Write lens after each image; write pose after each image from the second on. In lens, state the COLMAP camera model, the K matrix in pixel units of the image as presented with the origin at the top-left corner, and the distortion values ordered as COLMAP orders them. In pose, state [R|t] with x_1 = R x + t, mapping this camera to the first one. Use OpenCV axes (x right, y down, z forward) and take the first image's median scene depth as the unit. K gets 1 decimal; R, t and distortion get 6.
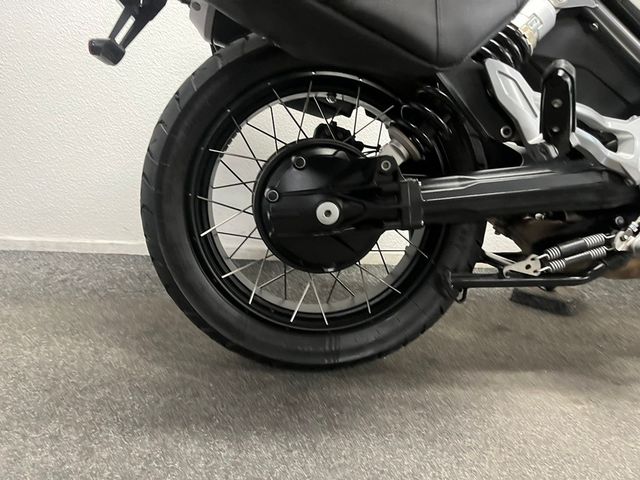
lens RADIAL K [[480.9, 0, 321.7], [0, 480.9, 241.9], [0, 0, 1]] dist [0.079776, -0.107169]
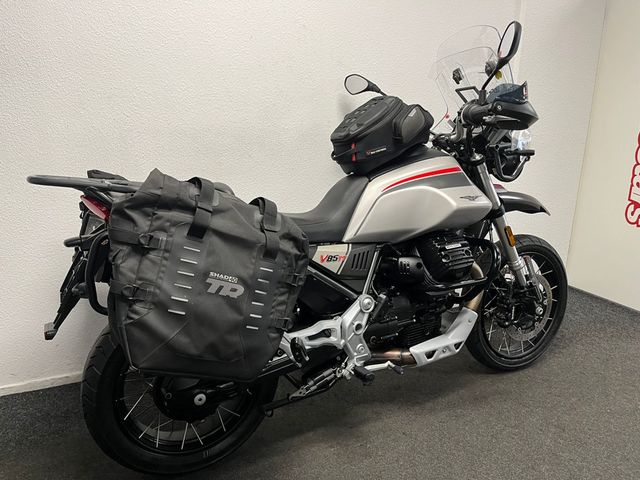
lens RADIAL K [[480.9, 0, 321.7], [0, 480.9, 241.9], [0, 0, 1]] dist [0.079776, -0.107169]
pose [[0.922961, -0.132641, 0.361316, -0.143726], [0.119549, 0.991106, 0.058458, -0.675879], [-0.365856, -0.010760, 0.930609, -0.909818]]
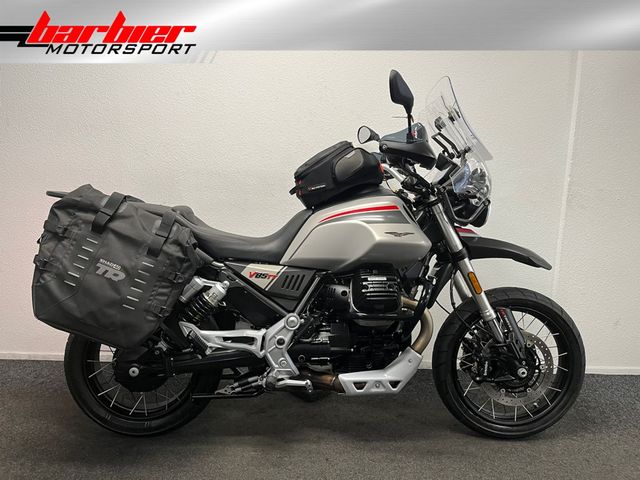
lens RADIAL K [[480.9, 0, 321.7], [0, 480.9, 241.9], [0, 0, 1]] dist [0.079776, -0.107169]
pose [[0.999293, -0.012560, -0.035438, 0.962615], [0.009104, 0.995333, -0.096072, -0.426774], [0.036479, 0.095682, 0.994743, -1.356082]]
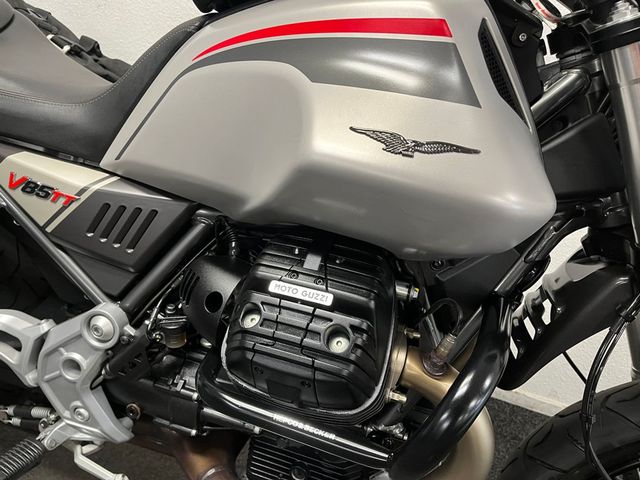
lens RADIAL K [[480.9, 0, 317.0], [0, 480.9, 240.5], [0, 0, 1]] dist [0.089064, -0.117118]
pose [[0.916016, 0.228847, -0.329460, 1.333906], [-0.173369, 0.966491, 0.189310, -0.646768], [0.361743, -0.116293, 0.924996, 0.287348]]
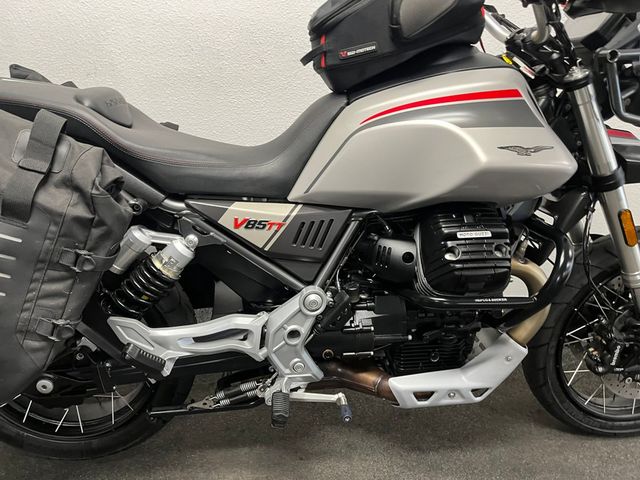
lens RADIAL K [[480.9, 0, 317.0], [0, 480.9, 240.5], [0, 0, 1]] dist [0.089064, -0.117118]
pose [[0.999858, -0.013820, -0.009684, 0.766082], [0.015296, 0.984600, 0.174149, -0.662464], [0.007128, -0.174272, 0.984672, -0.329284]]
